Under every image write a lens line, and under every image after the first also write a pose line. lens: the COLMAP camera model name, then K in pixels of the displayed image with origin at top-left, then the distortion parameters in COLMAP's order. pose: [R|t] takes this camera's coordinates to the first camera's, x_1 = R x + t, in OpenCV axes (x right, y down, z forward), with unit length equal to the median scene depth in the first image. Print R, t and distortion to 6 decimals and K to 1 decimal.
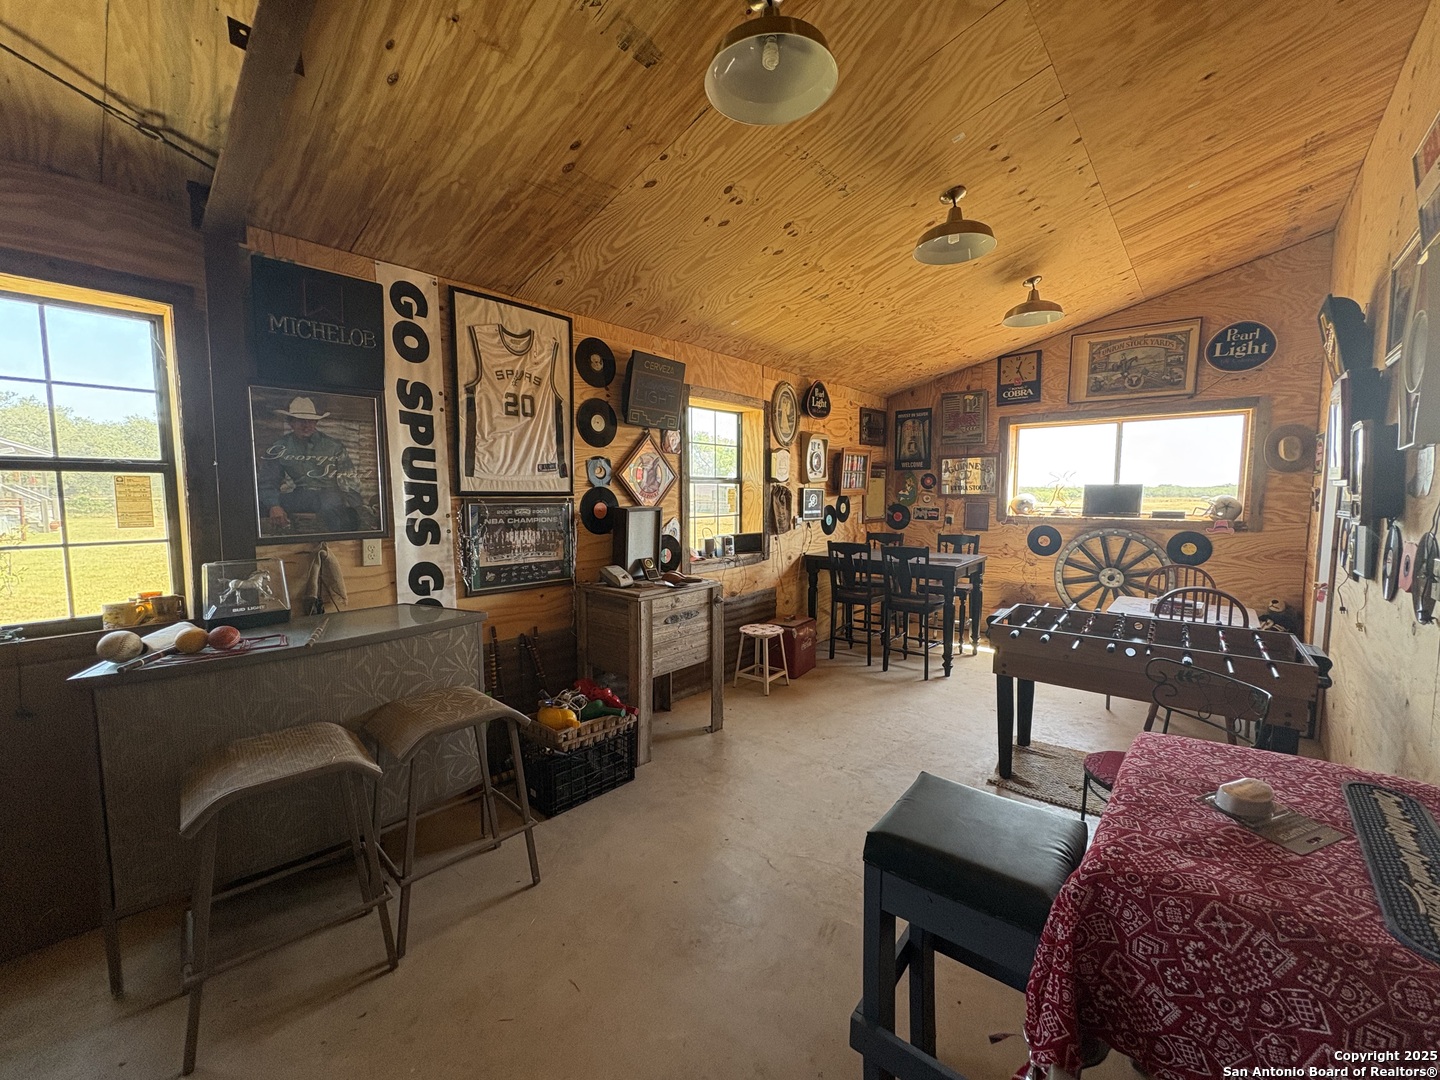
lens RADIAL K [[576.4, 0, 720.0], [0, 576.4, 540.0], [0, 0, 1]] dist [-0.000810, -0.000028]
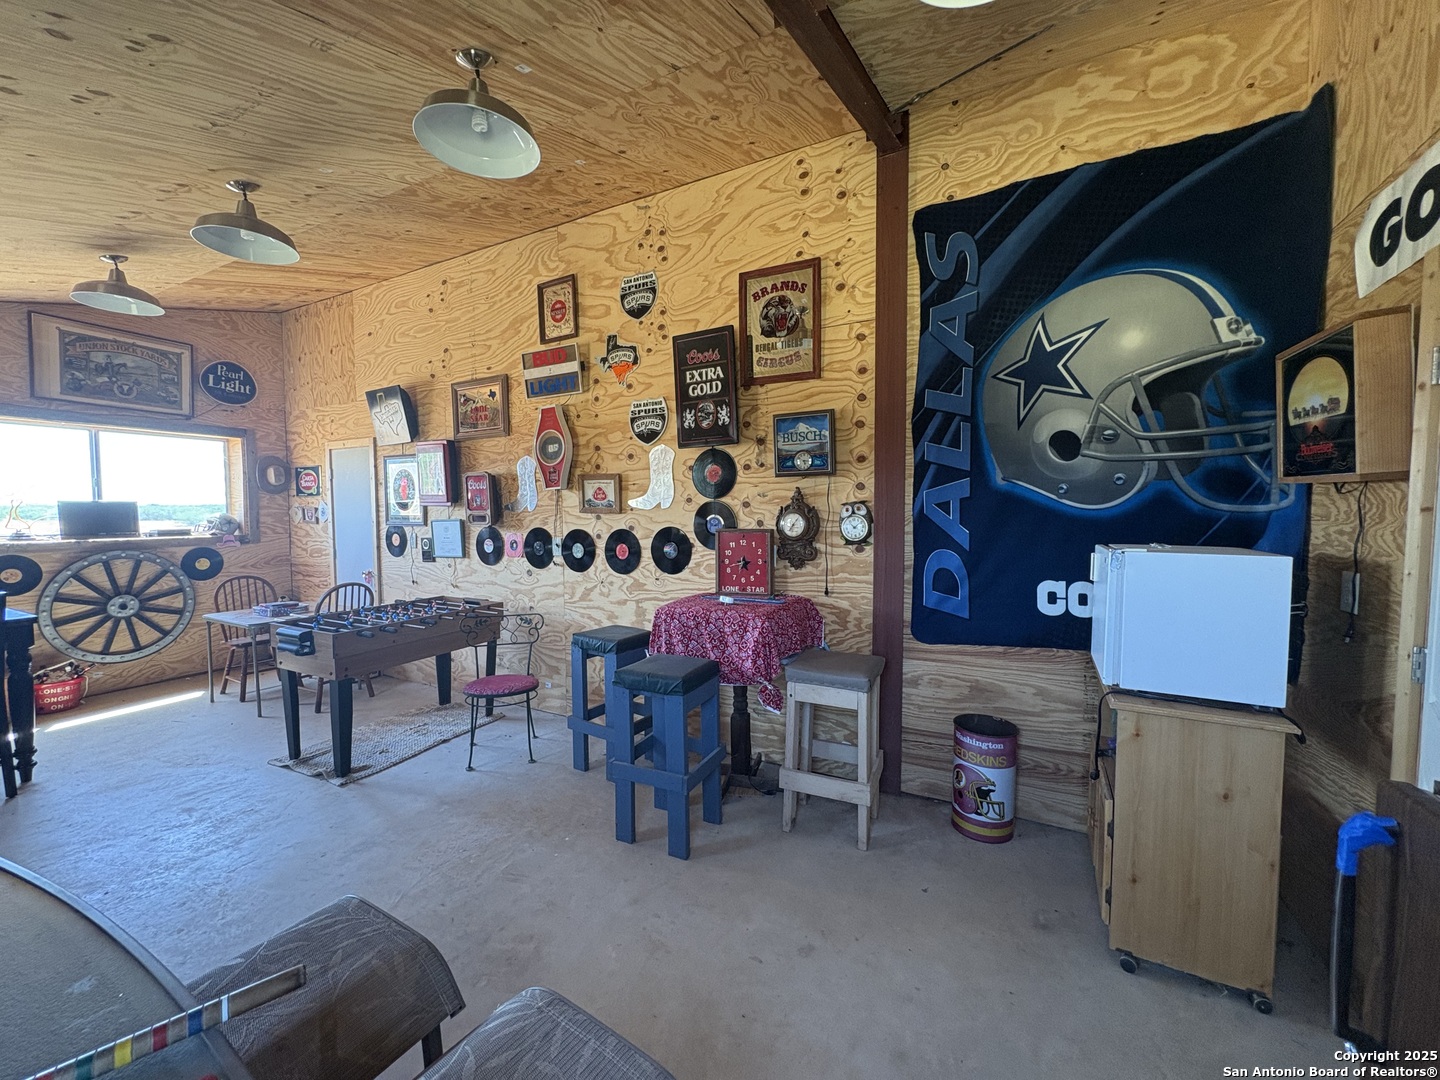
lens RADIAL K [[576.4, 0, 720.0], [0, 576.4, 540.0], [0, 0, 1]] dist [-0.000810, -0.000028]
pose [[-0.229051, -0.051814, 0.972034, -0.490461], [0.082416, 0.993964, 0.072404, -0.030788], [-0.969919, 0.096695, -0.223398, 0.373046]]
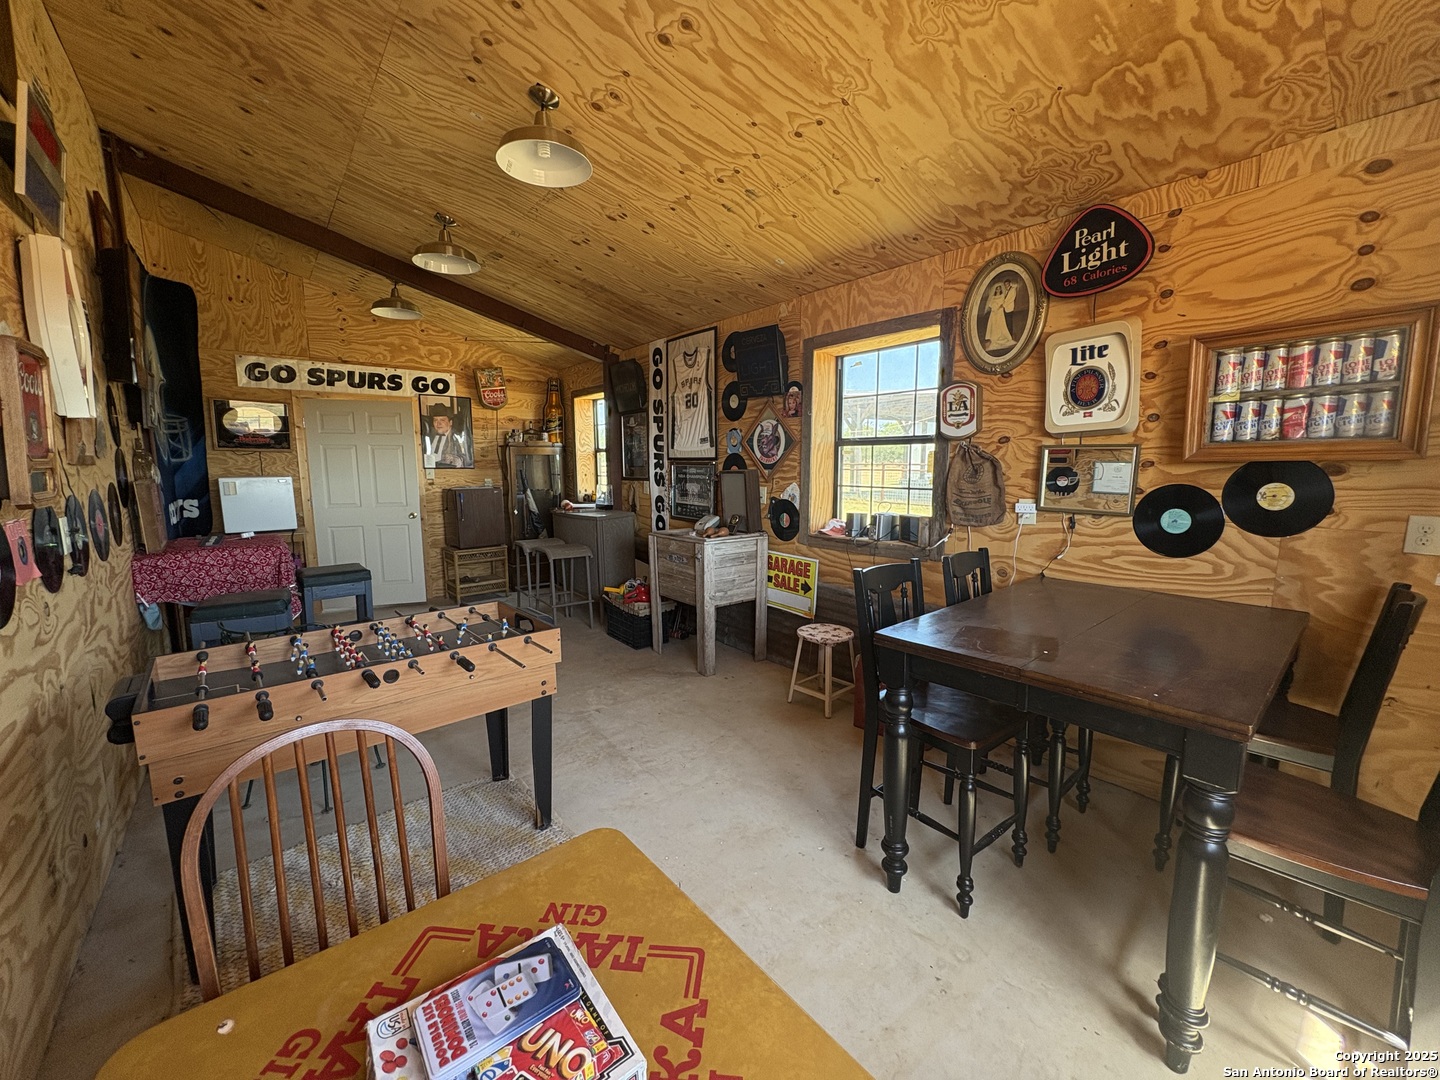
lens RADIAL K [[576.4, 0, 720.0], [0, 576.4, 540.0], [0, 0, 1]] dist [-0.000810, -0.000028]
pose [[-0.175869, 0.137247, -0.974799, 0.900461], [-0.075141, 0.985473, 0.152307, -0.082163], [0.981541, 0.100034, -0.163002, 1.036487]]
